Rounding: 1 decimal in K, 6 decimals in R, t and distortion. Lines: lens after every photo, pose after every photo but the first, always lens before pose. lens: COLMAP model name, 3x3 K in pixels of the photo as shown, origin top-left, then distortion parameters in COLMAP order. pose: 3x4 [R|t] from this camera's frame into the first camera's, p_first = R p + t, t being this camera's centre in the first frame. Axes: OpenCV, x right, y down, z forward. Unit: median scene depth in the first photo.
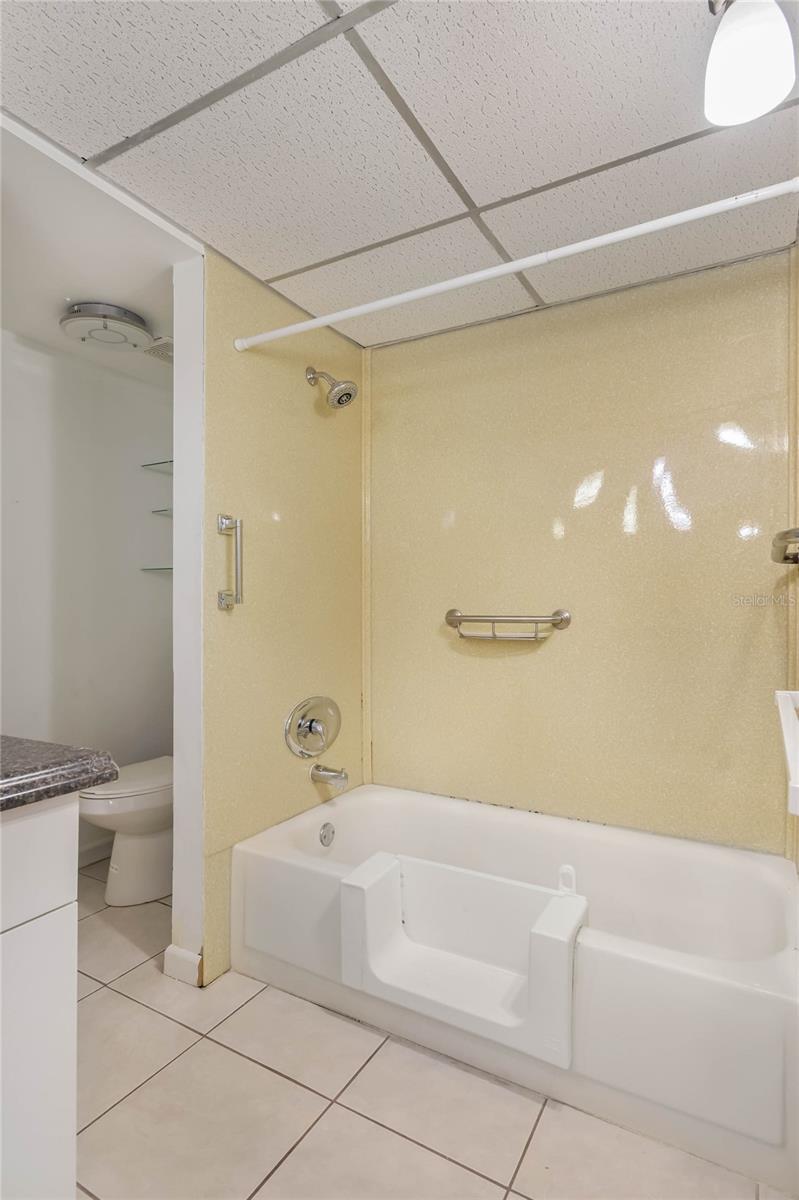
lens RADIAL K [[612.4, 0, 399.5], [0, 612.4, 600.0], [0, 0, 1]] dist [0.005037, 0.000433]
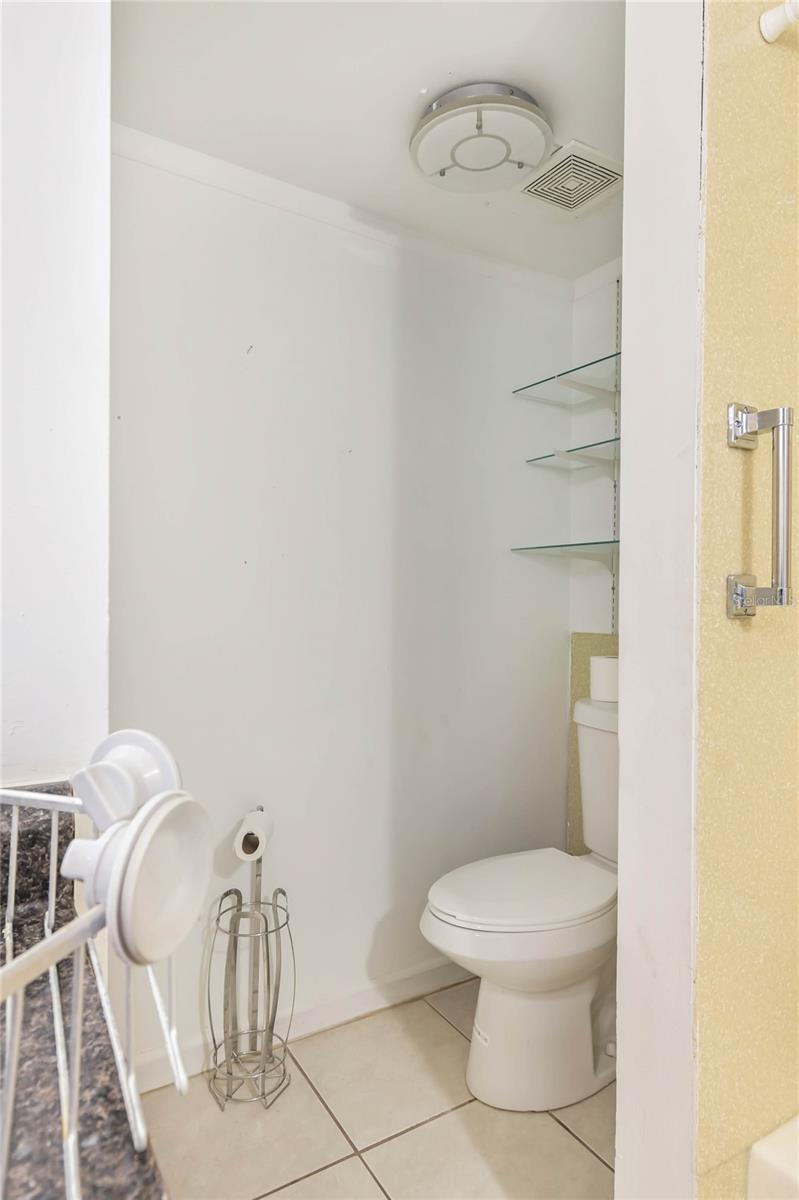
lens RADIAL K [[691.5, 0, 399.5], [0, 691.5, 600.0], [0, 0, 1]] dist [-0.000795, -0.000206]
pose [[0.879556, 0.008444, -0.475720, -0.260268], [-0.006006, 0.999960, 0.006644, 0.000800], [0.475757, -0.002987, 0.879571, 0.436086]]
